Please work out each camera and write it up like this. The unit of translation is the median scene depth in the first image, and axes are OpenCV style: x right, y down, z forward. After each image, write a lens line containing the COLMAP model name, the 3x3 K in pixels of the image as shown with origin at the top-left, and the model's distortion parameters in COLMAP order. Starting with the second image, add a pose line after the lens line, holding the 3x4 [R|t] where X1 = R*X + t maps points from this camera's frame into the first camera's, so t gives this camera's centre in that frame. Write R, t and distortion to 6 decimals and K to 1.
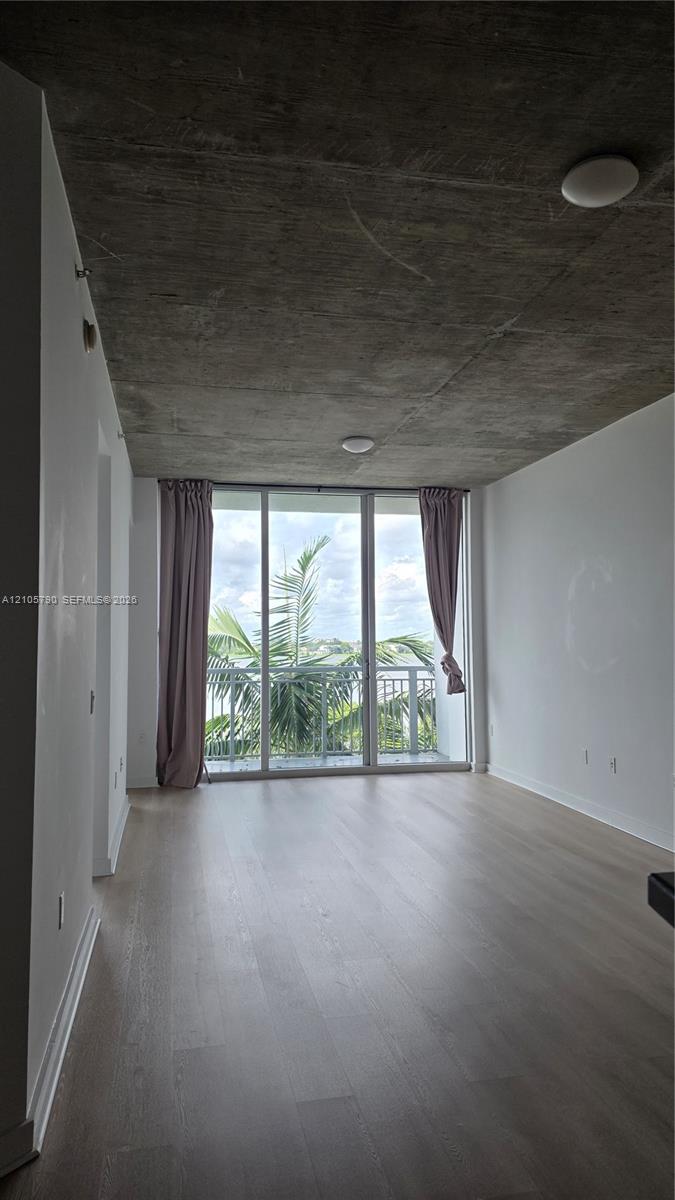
lens RADIAL K [[821.2, 0, 337.5], [0, 821.2, 600.0], [0, 0, 1]] dist [0.037062, -0.005066]
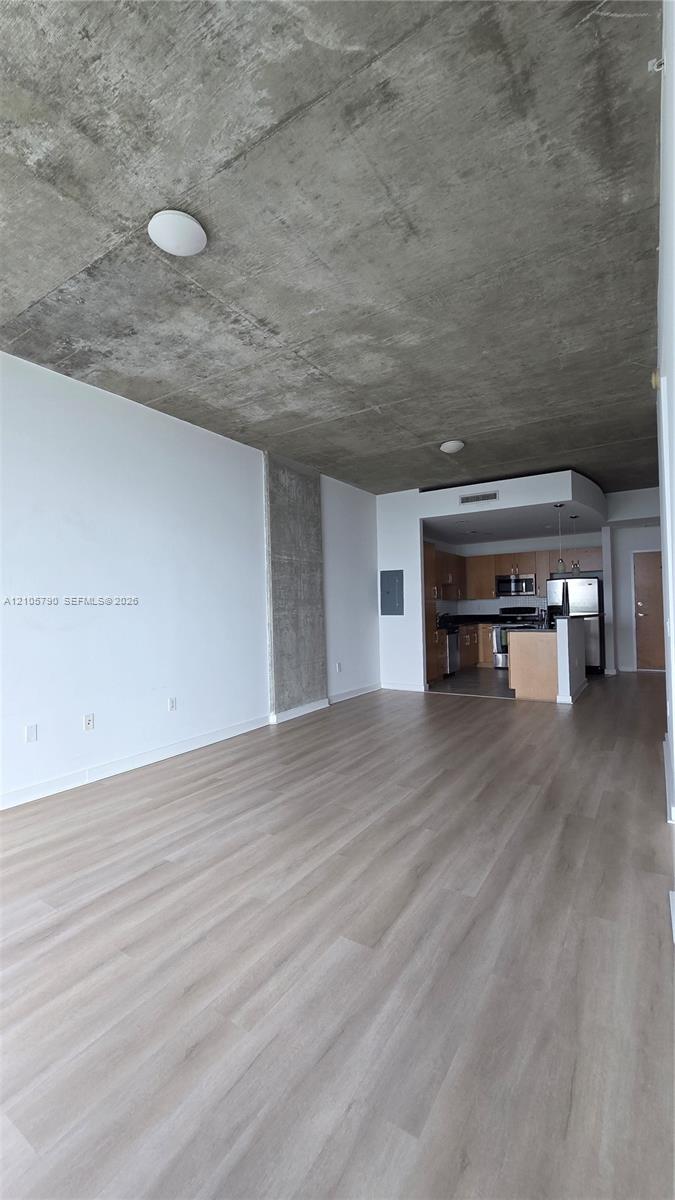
lens RADIAL K [[499.6, 0, 337.5], [0, 499.6, 600.0], [0, 0, 1]] dist [-0.000658, -0.000100]
pose [[-0.725446, 0.034762, 0.687401, -0.338269], [-0.007567, 0.998261, -0.058468, 0.093463], [-0.688238, -0.047618, -0.723921, 1.406452]]
